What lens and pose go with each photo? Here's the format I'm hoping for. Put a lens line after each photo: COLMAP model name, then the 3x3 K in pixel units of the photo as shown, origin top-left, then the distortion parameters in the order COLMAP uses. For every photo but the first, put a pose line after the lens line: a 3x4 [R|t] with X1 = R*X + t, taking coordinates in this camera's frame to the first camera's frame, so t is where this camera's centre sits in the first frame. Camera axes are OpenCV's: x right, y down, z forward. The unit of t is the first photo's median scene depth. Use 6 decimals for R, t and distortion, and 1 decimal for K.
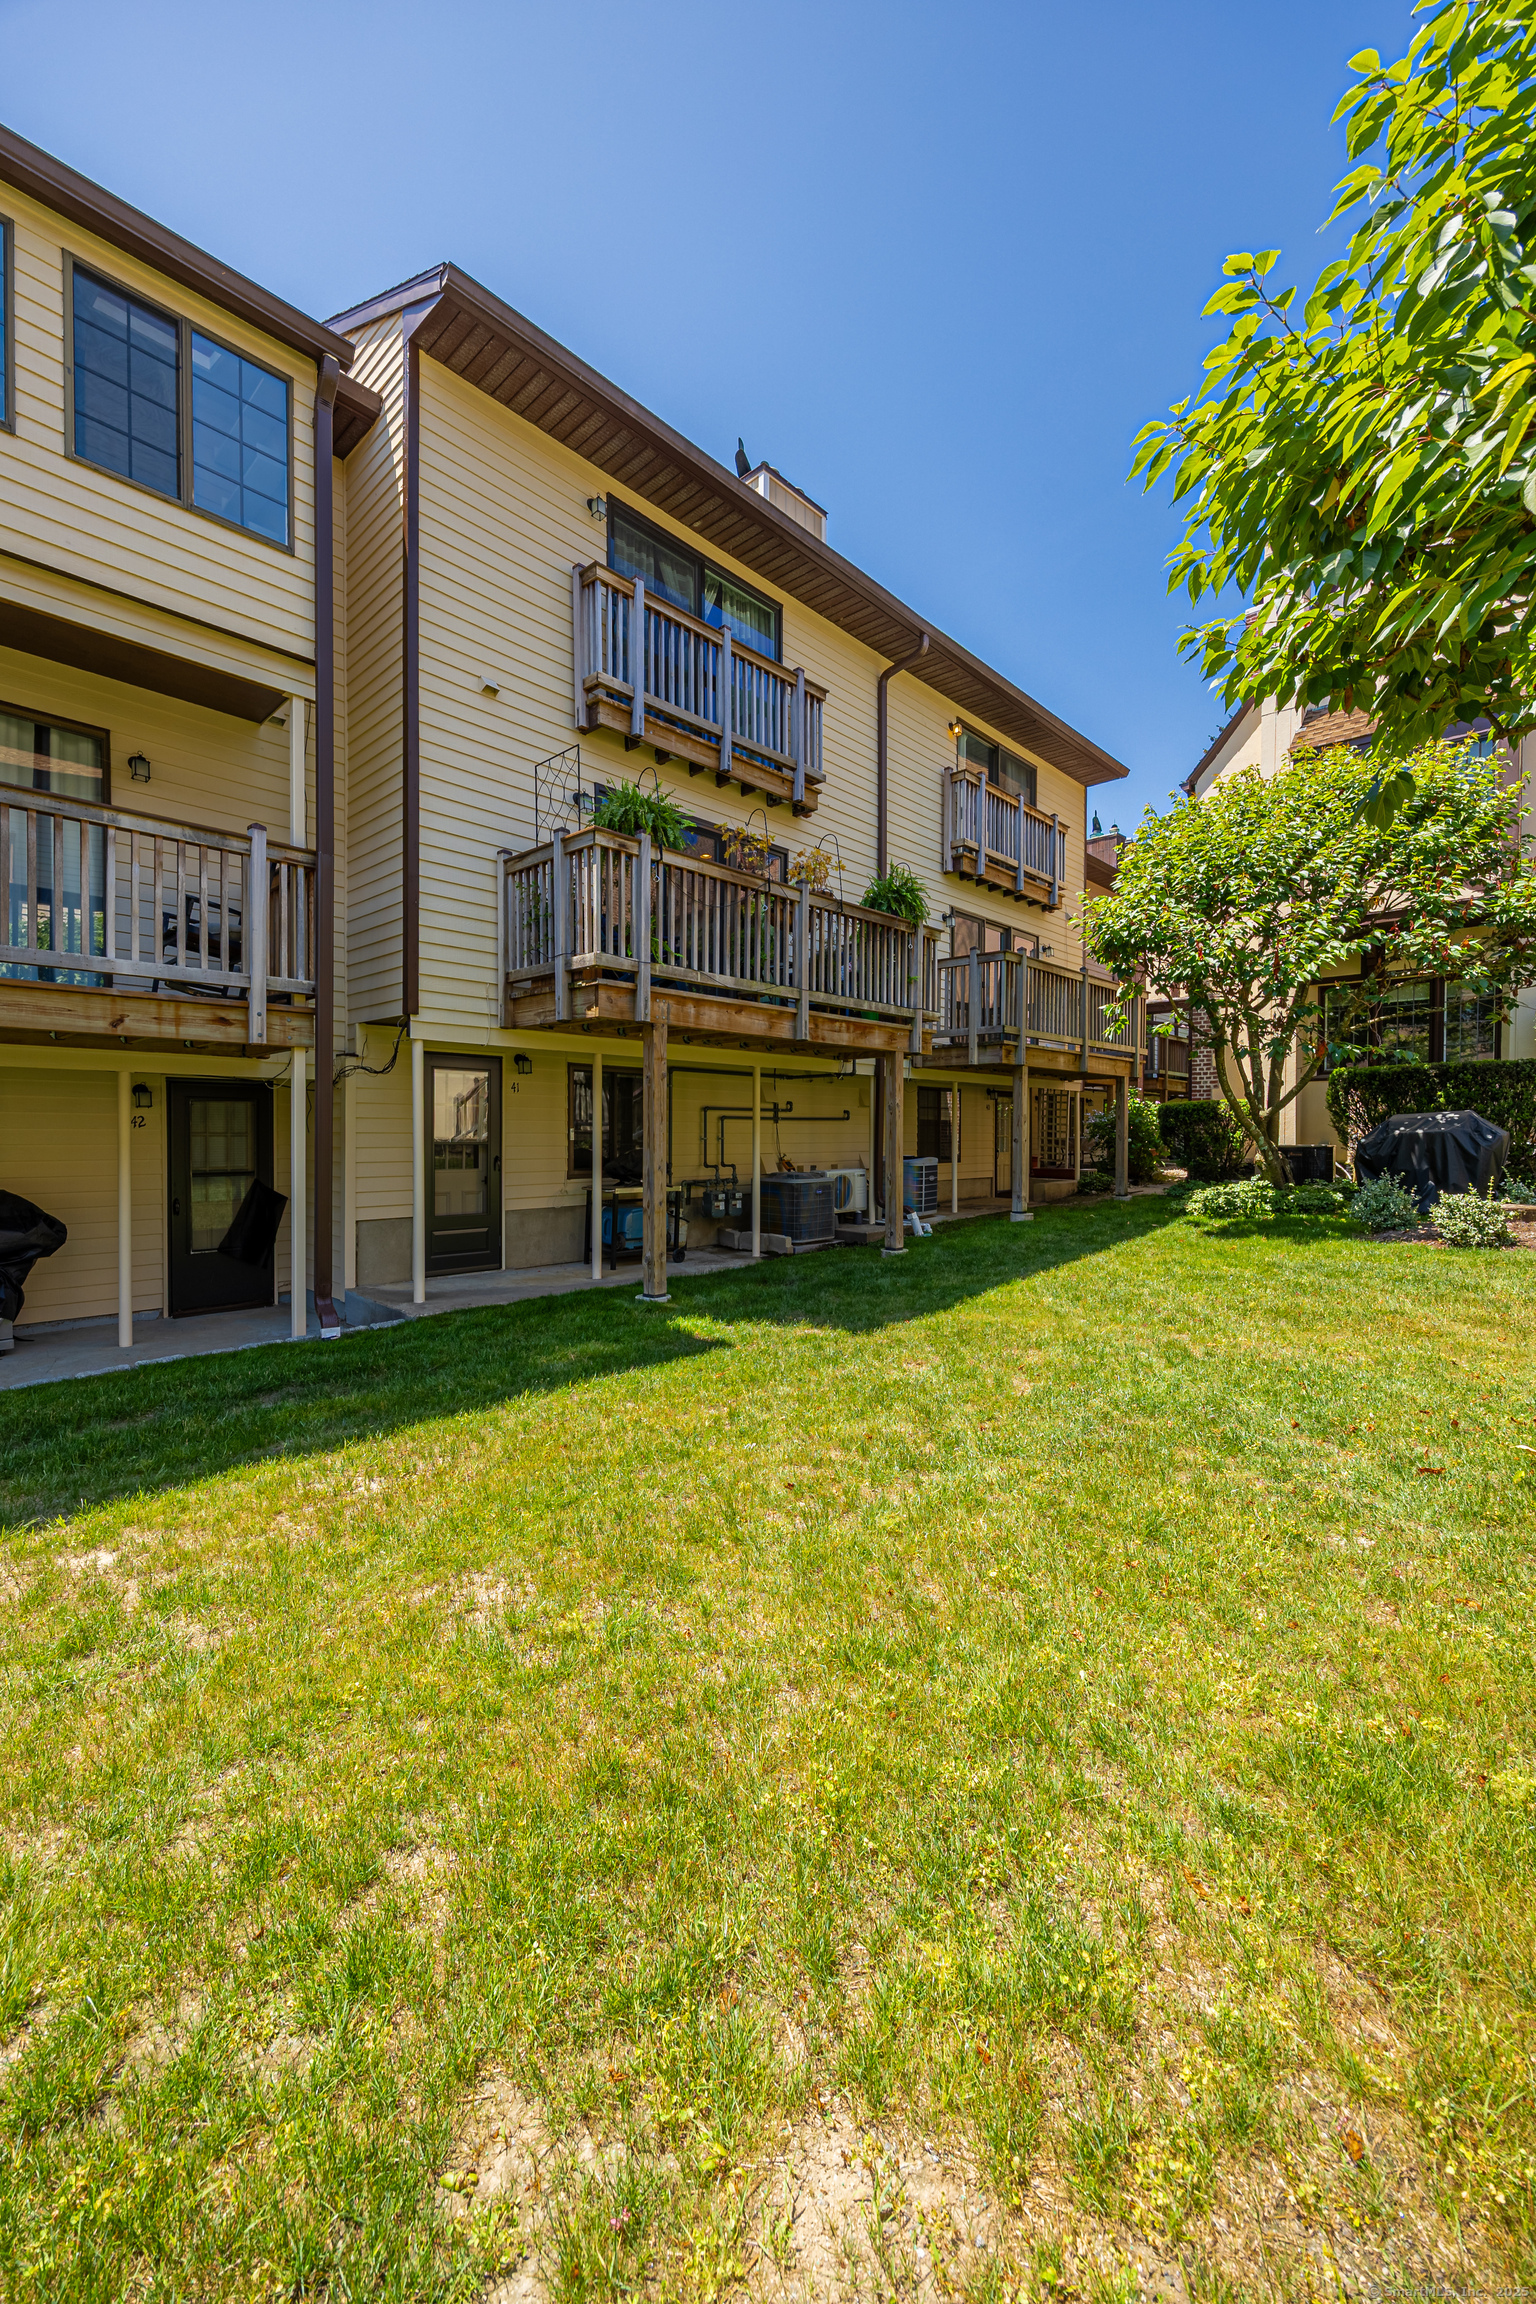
lens RADIAL K [[902.7, 0, 768.0], [0, 902.7, 1152.0], [0, 0, 1]] dist [0.001200, -0.000482]
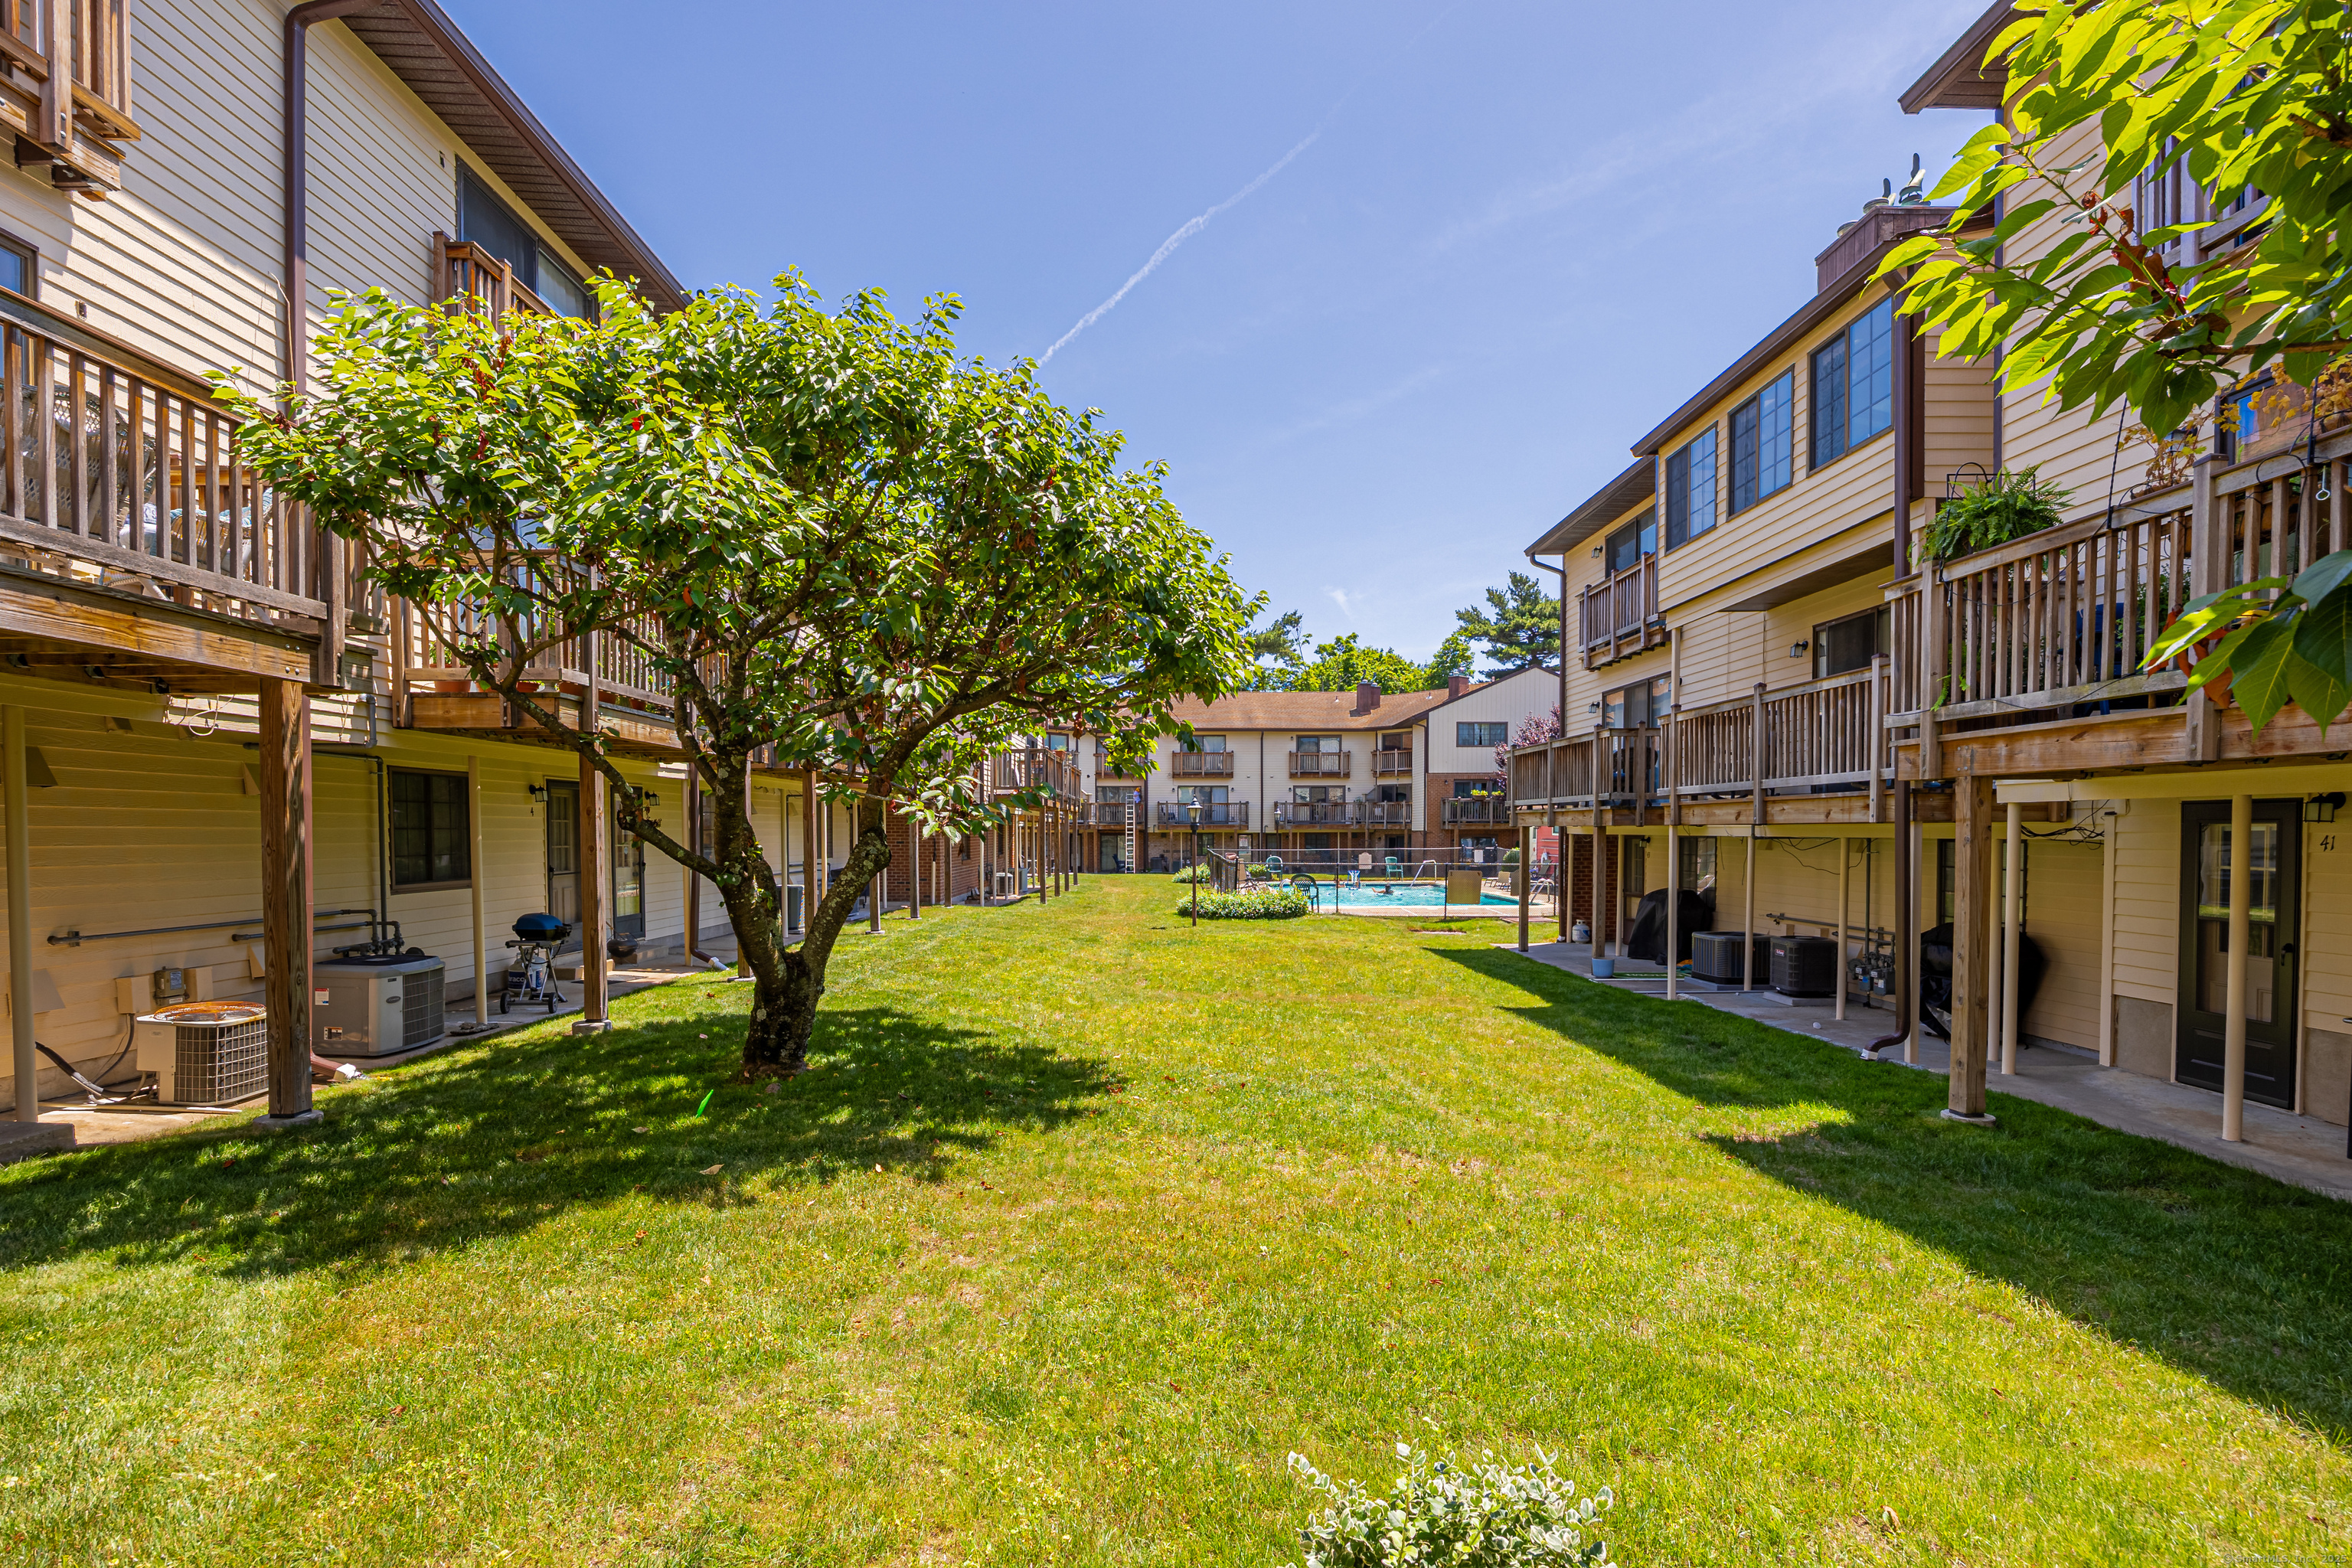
lens RADIAL K [[1090.3, 0, 1176.1], [0, 1090.3, 864.3], [0, 0, 1]] dist [-0.001251, -0.000058]
pose [[-0.723384, 0.020428, -0.690144, 0.918627], [-0.012615, 0.999004, 0.042792, -0.084610], [0.690331, 0.039661, -0.722406, 1.058098]]
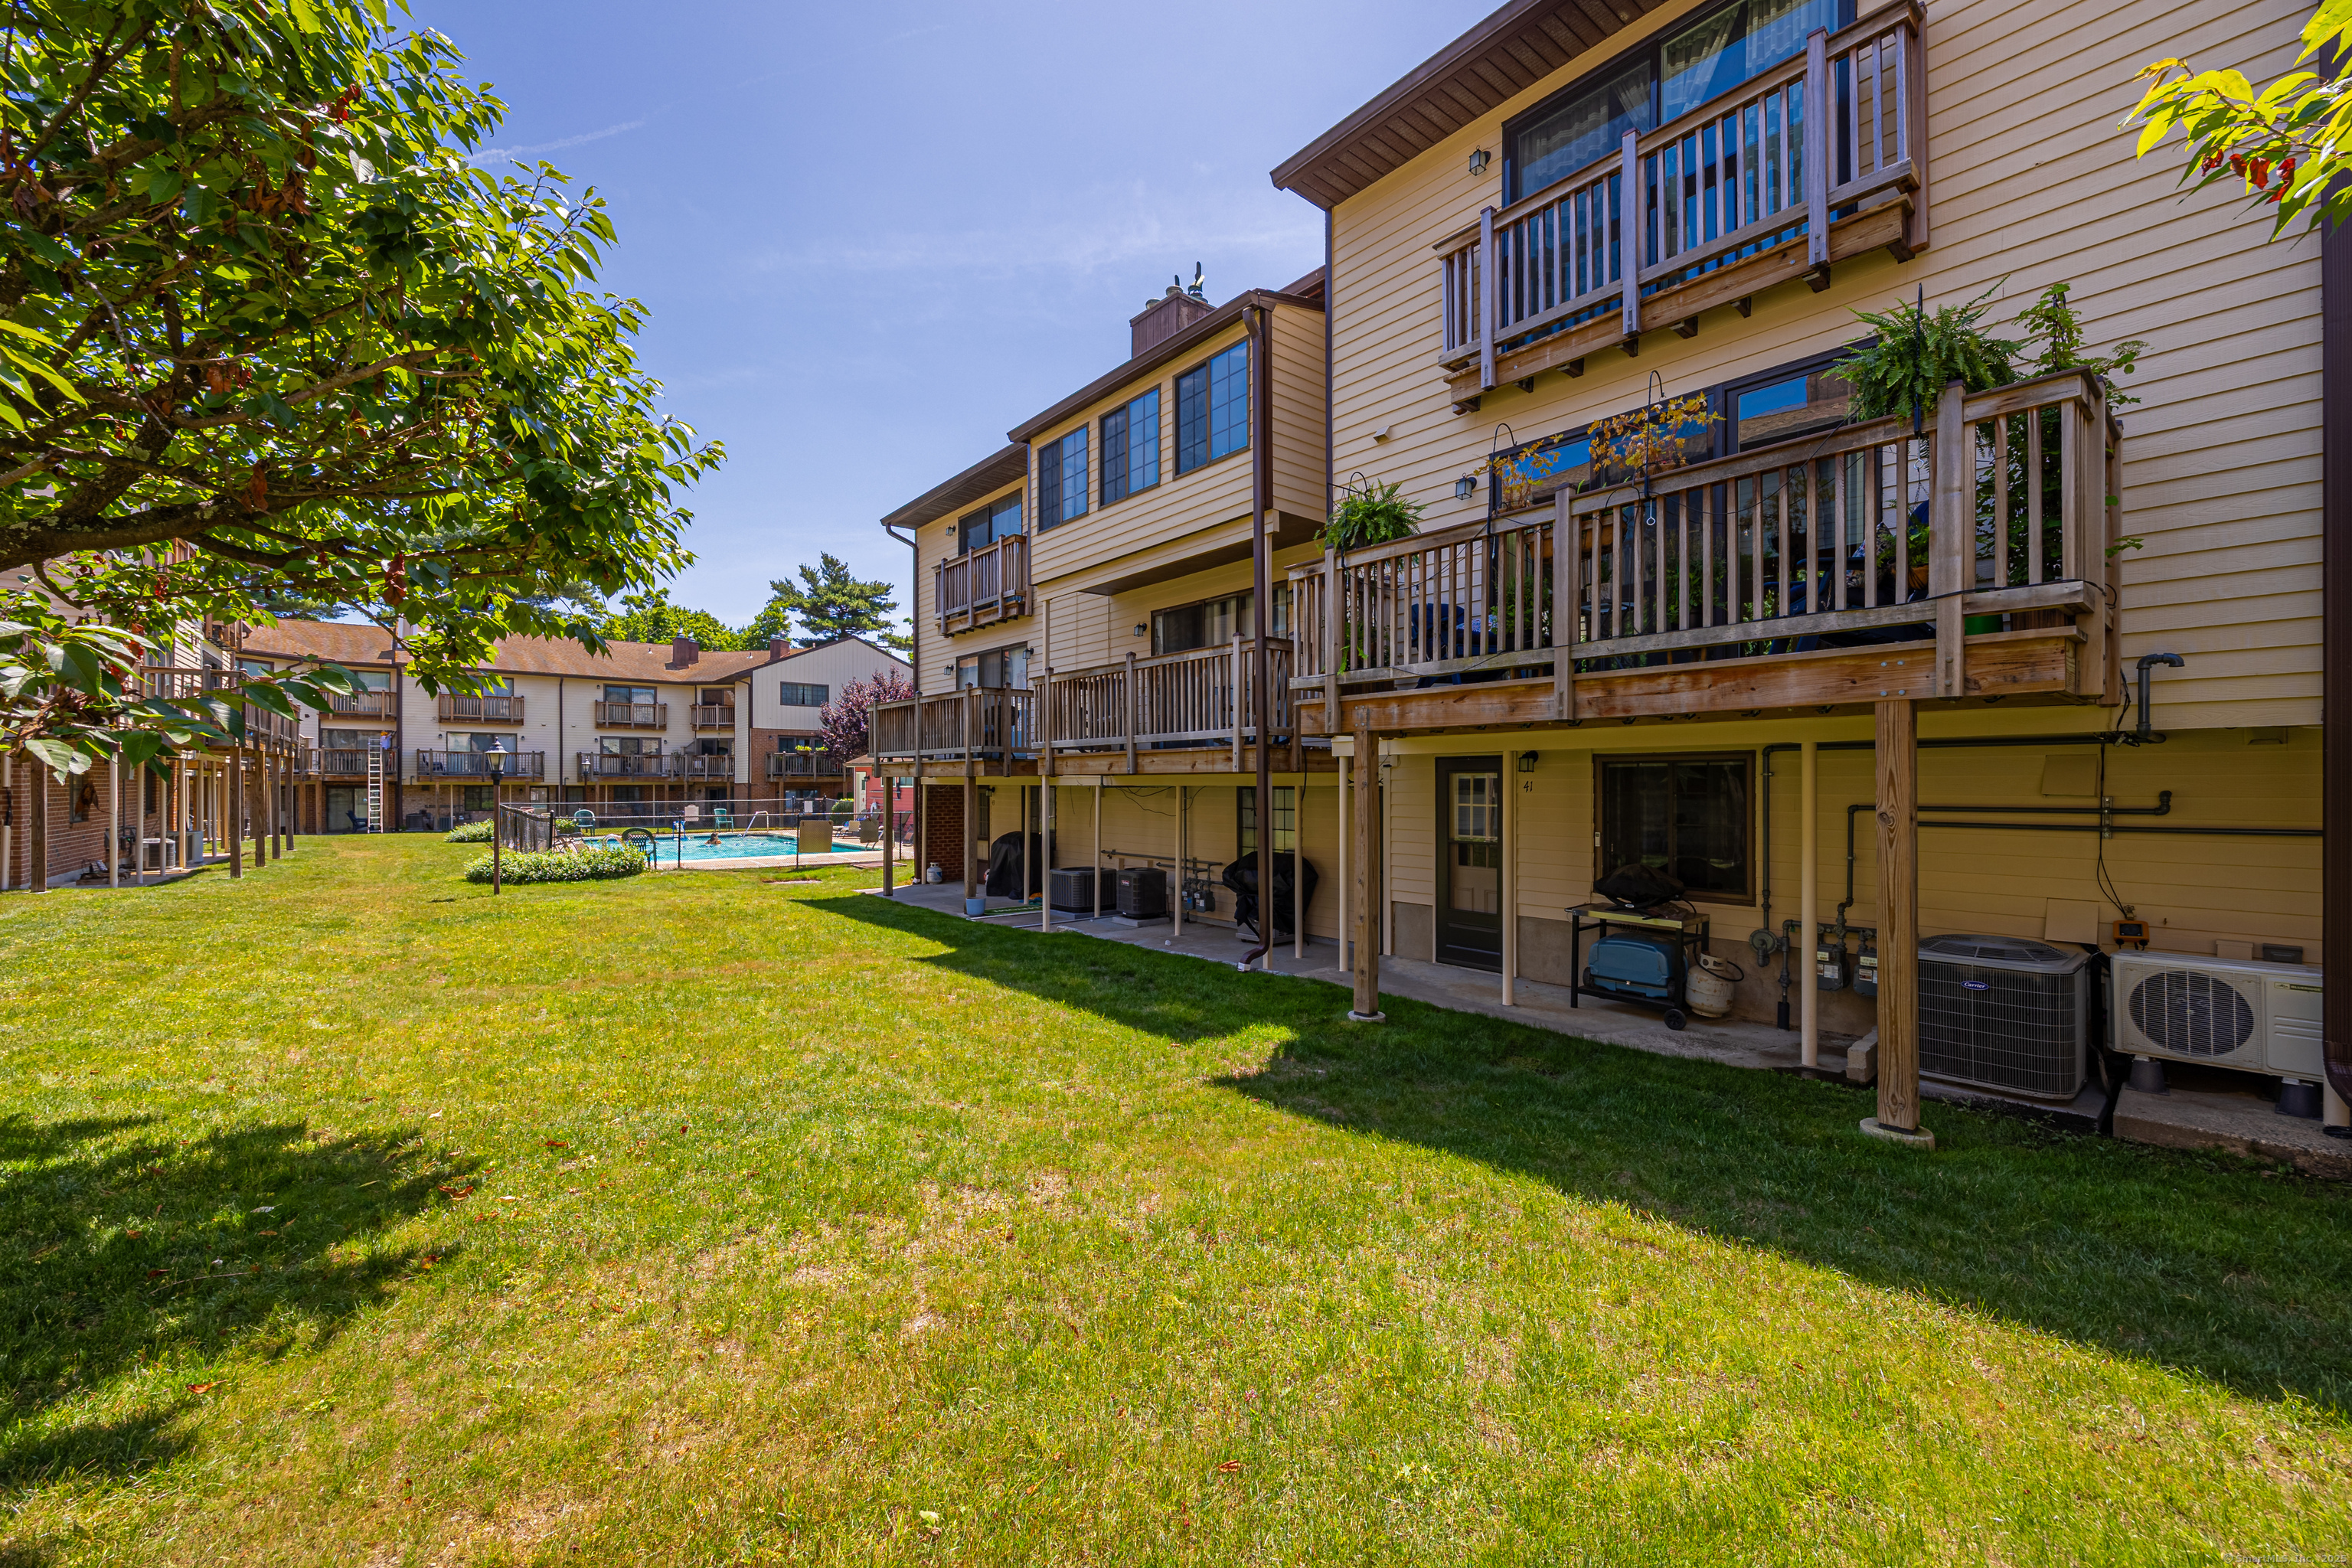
lens RADIAL K [[921.6, 0, 1176.0], [0, 921.6, 784.0], [0, 0, 1]] dist [0.001200, -0.000482]
pose [[-0.125600, -0.002322, -0.992078, 0.759884], [-0.018240, 0.999834, -0.000031, -0.071793], [0.991913, 0.018092, -0.125622, 0.802957]]
